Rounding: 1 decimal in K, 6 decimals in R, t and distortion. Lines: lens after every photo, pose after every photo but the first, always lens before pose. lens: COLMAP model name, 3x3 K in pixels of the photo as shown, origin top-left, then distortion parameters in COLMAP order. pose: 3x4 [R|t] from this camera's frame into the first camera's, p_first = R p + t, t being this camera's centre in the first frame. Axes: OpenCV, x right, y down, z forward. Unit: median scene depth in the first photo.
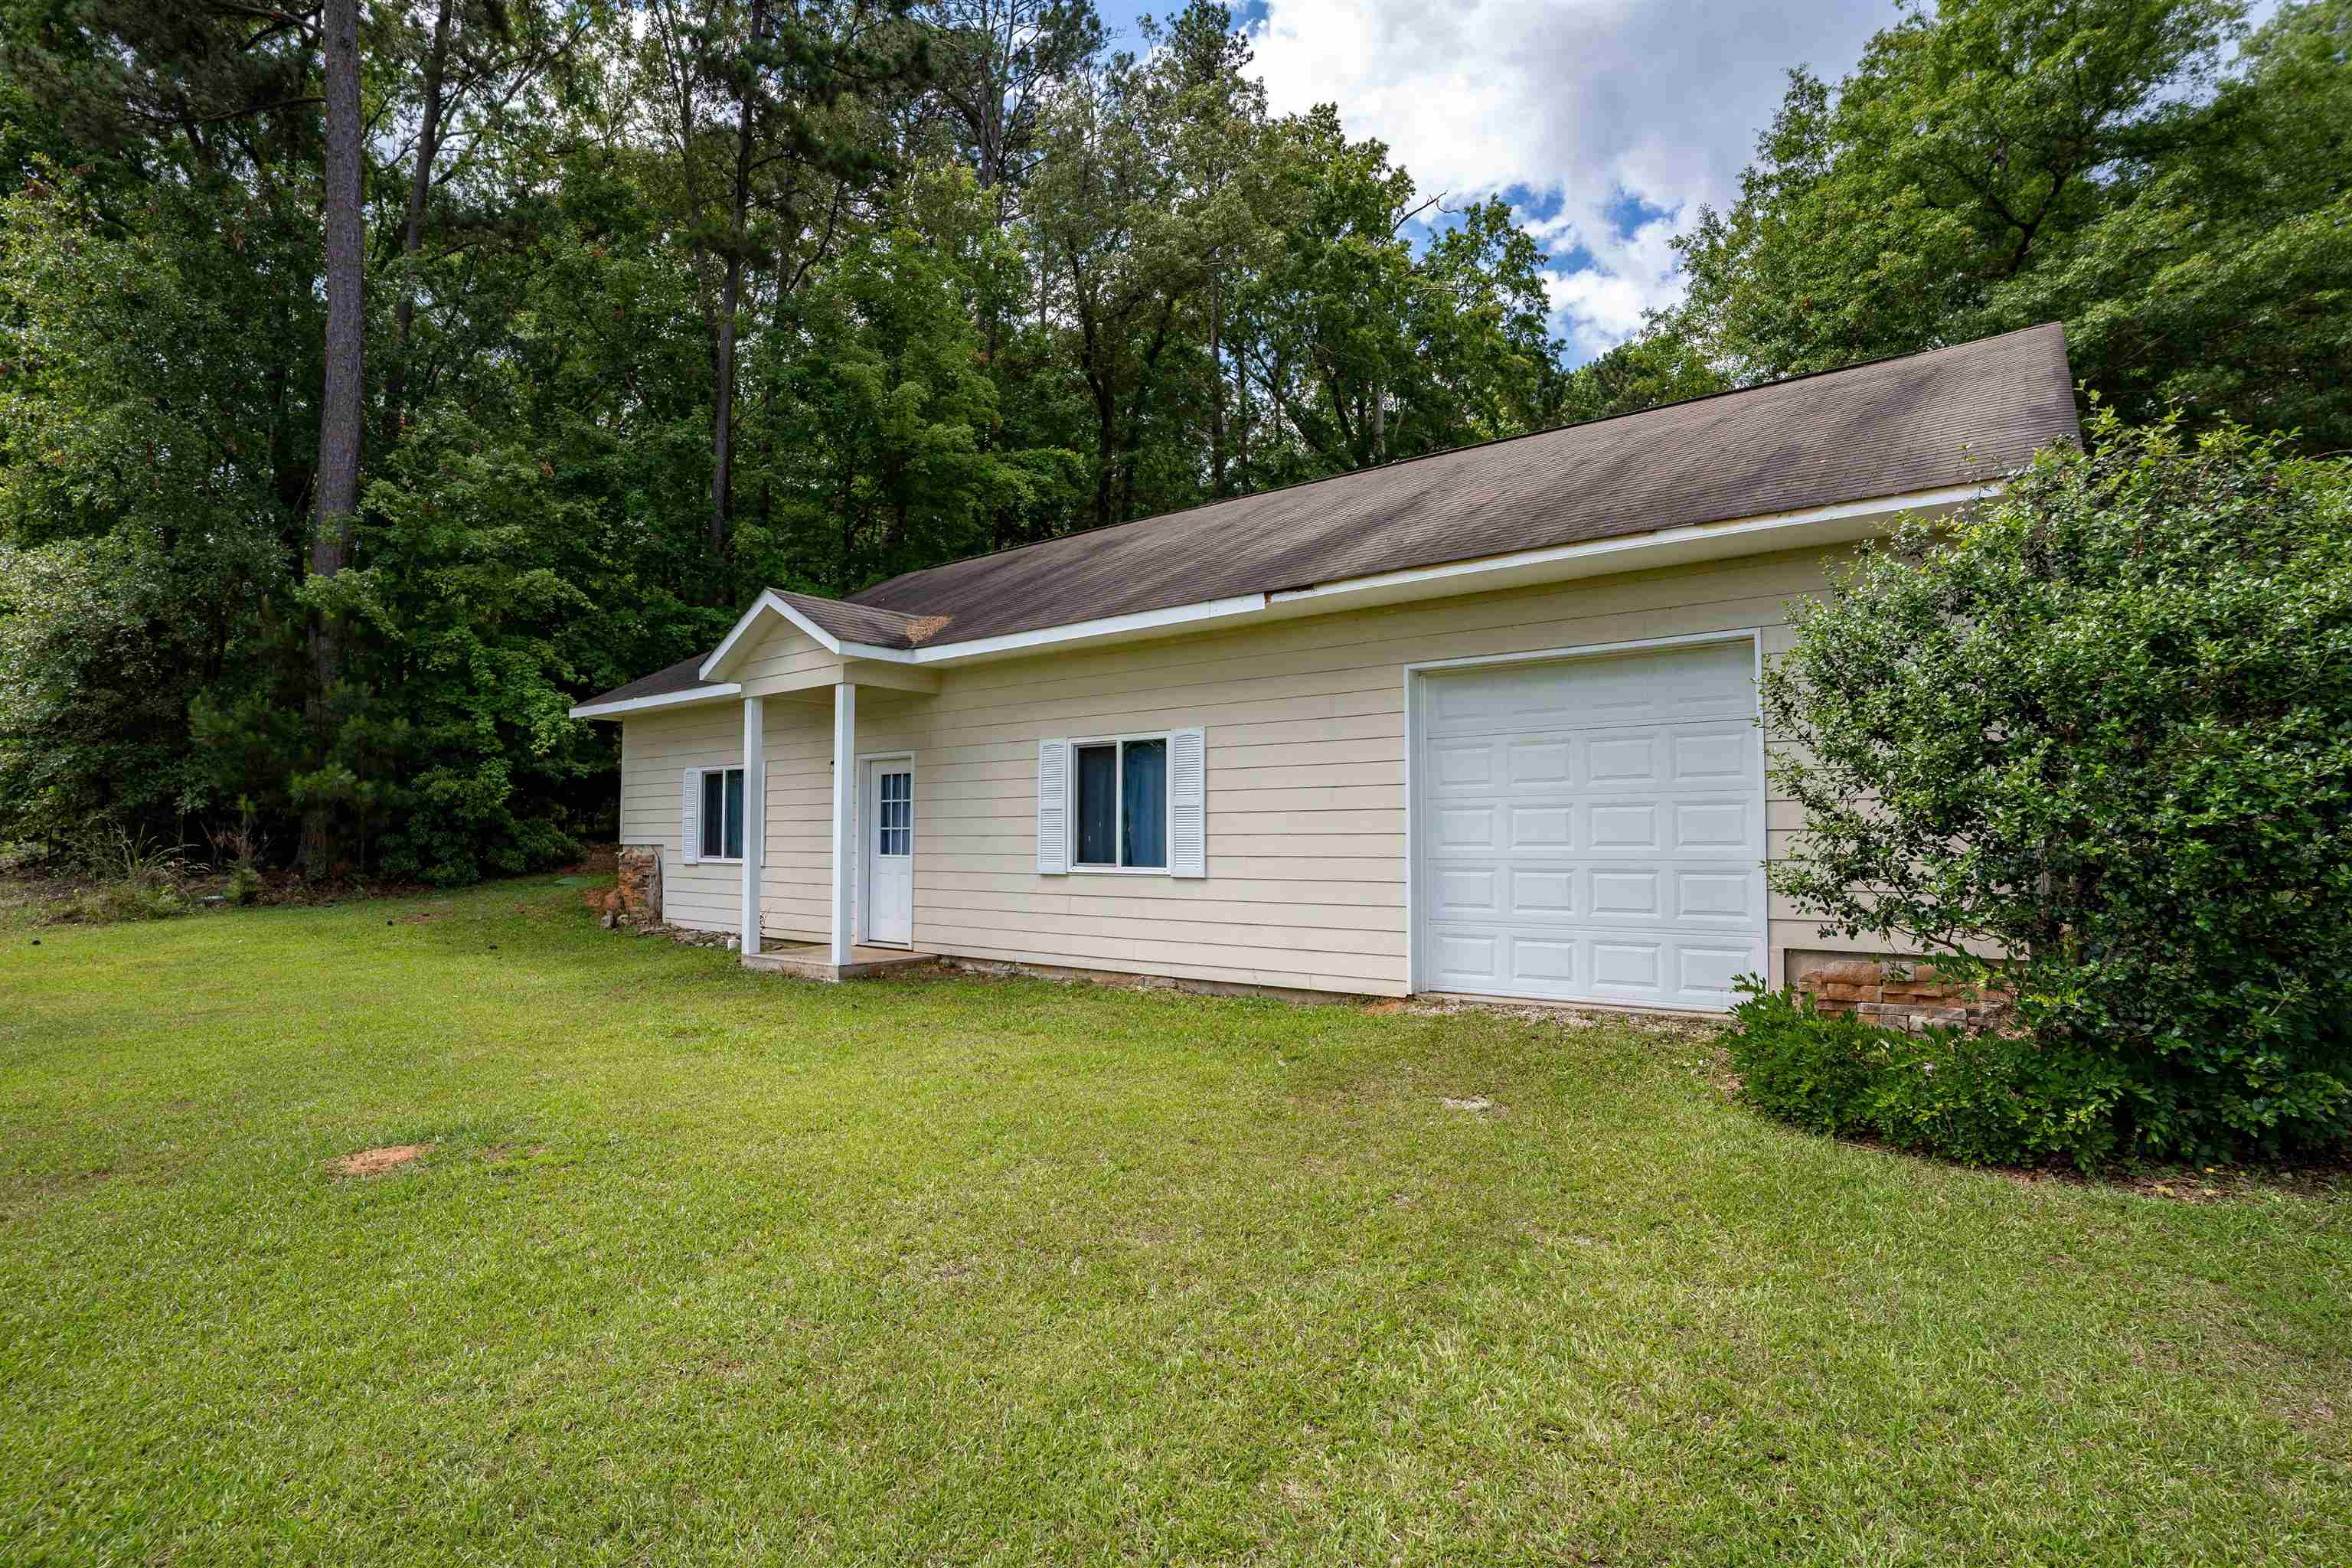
lens RADIAL K [[1174.9, 0, 1176.0], [0, 1174.9, 784.0], [0, 0, 1]] dist [-0.084757, 0.042331]
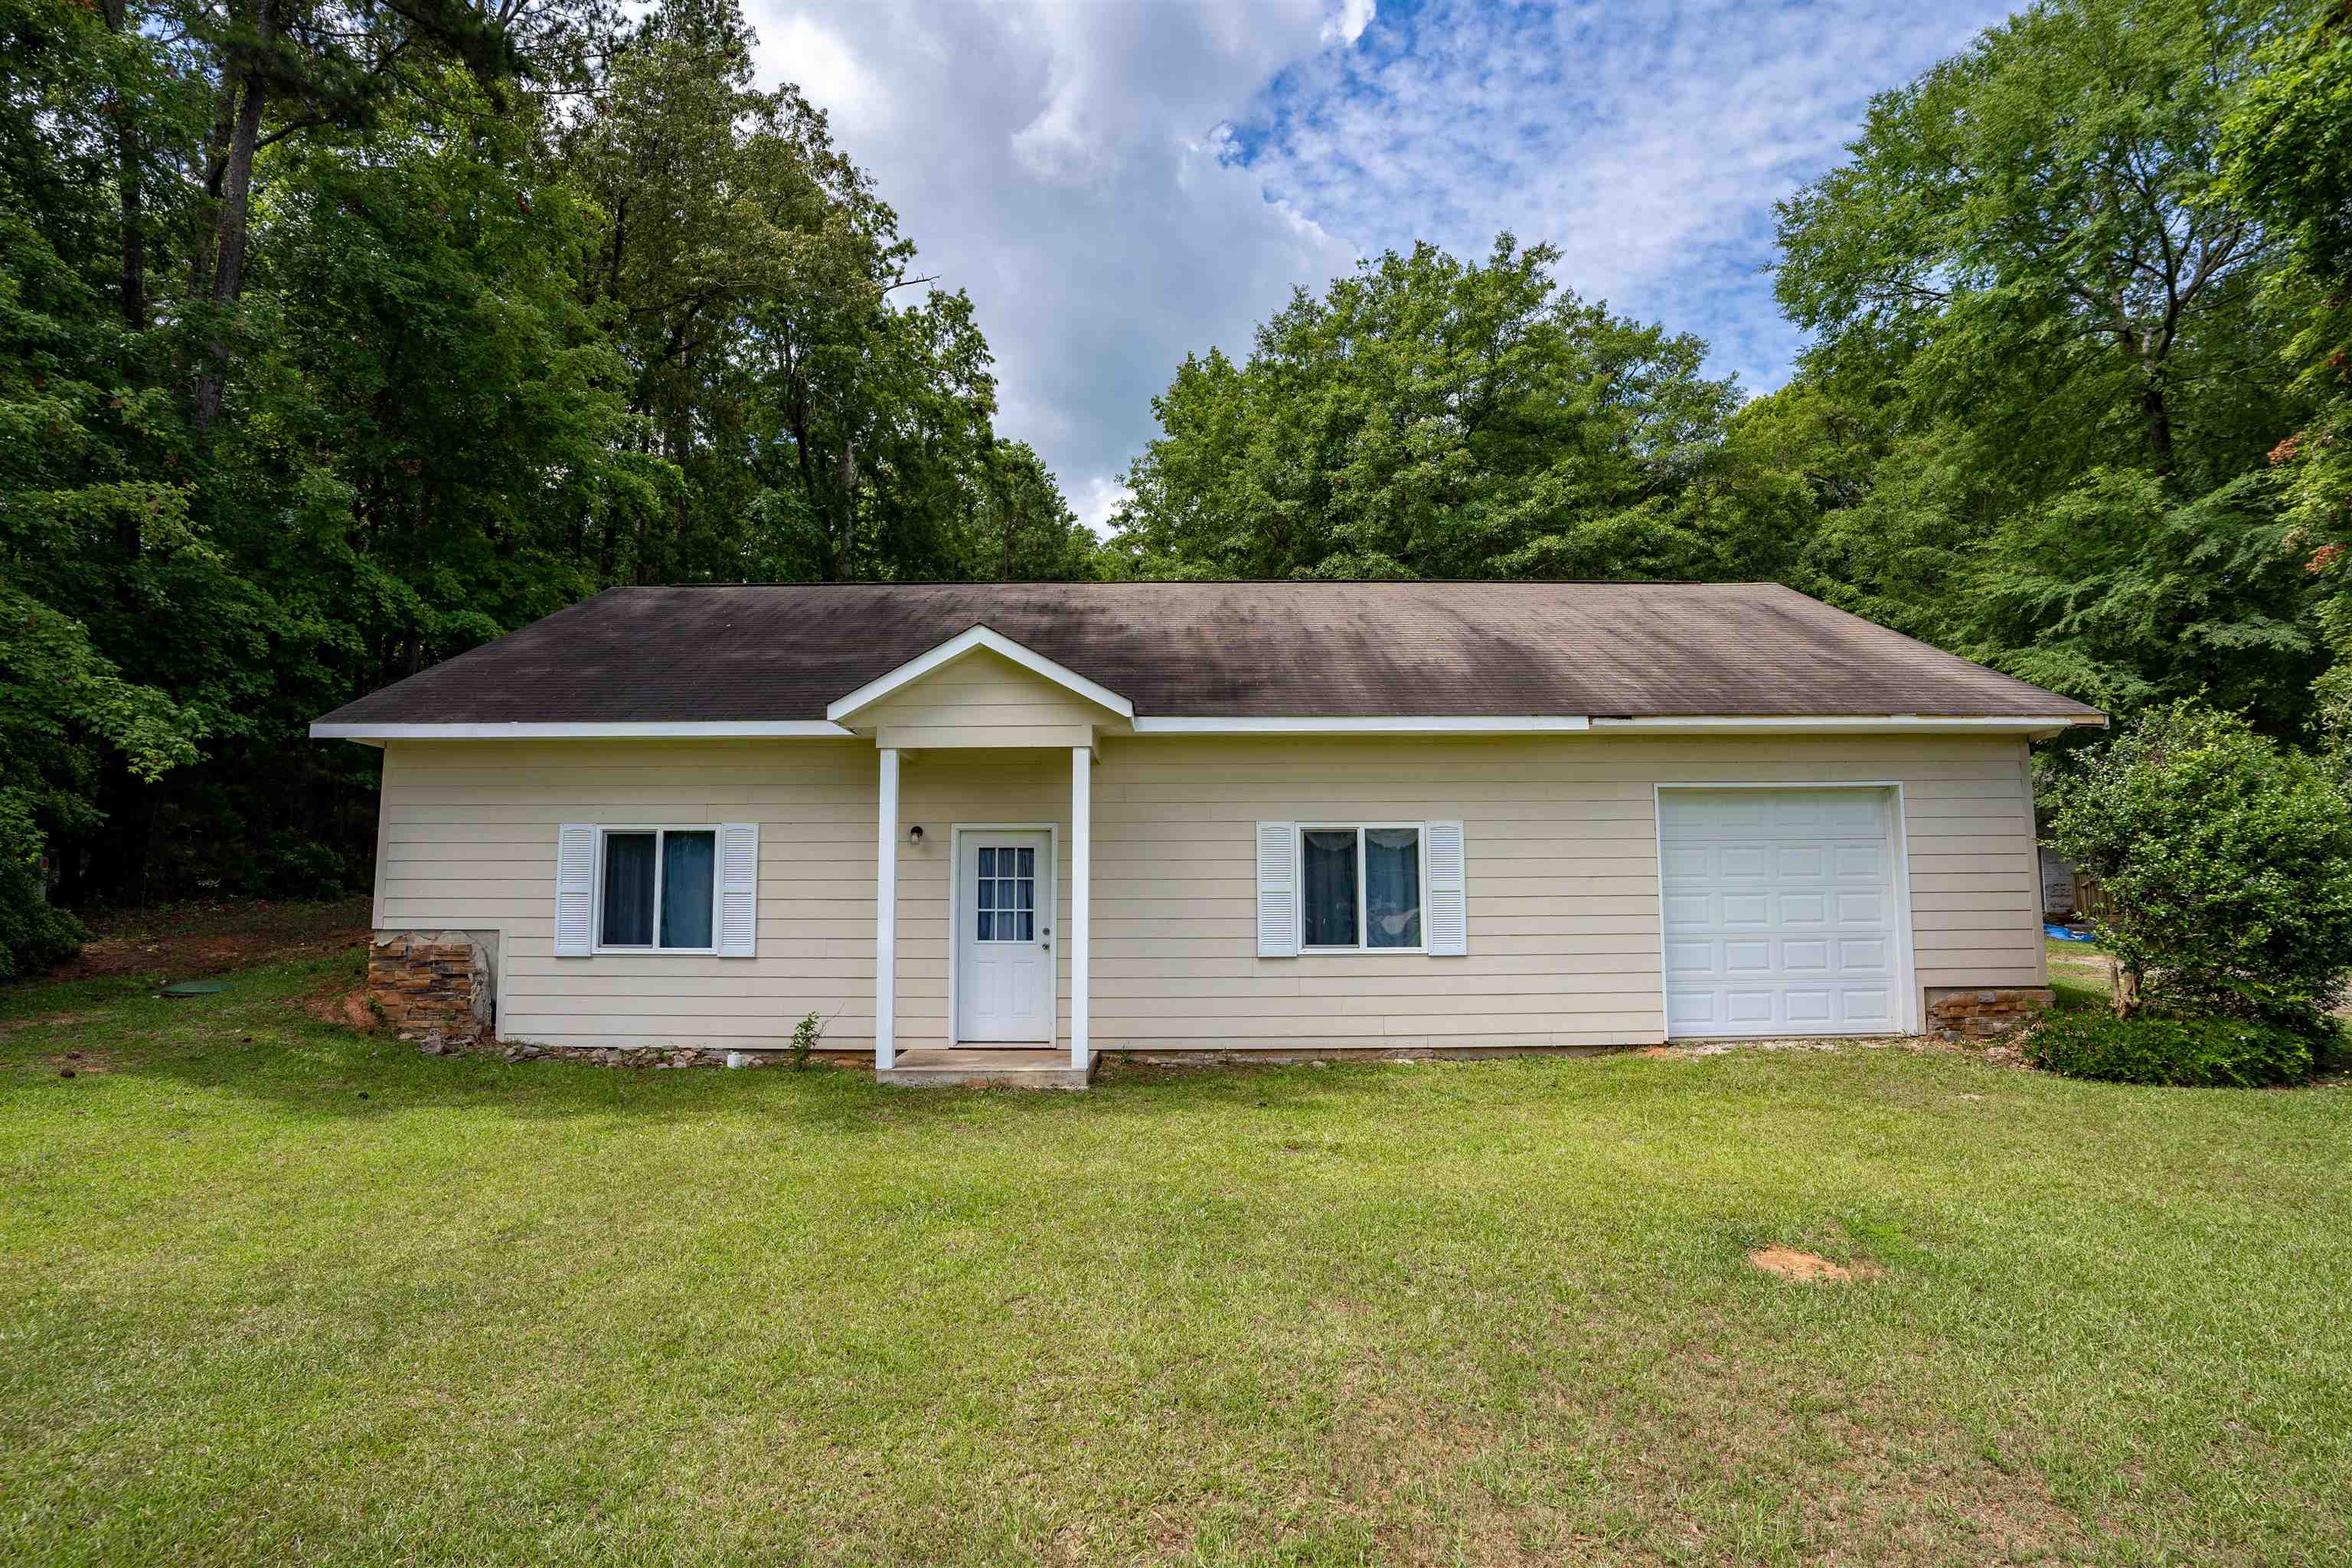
lens RADIAL K [[1174.9, 0, 1176.0], [0, 1174.9, 784.0], [0, 0, 1]] dist [-0.084757, 0.042331]
pose [[0.773429, 0.060566, 0.630983, -0.853927], [-0.027498, 0.997694, -0.062060, -0.006202], [-0.633286, 0.030648, 0.773311, 0.293291]]
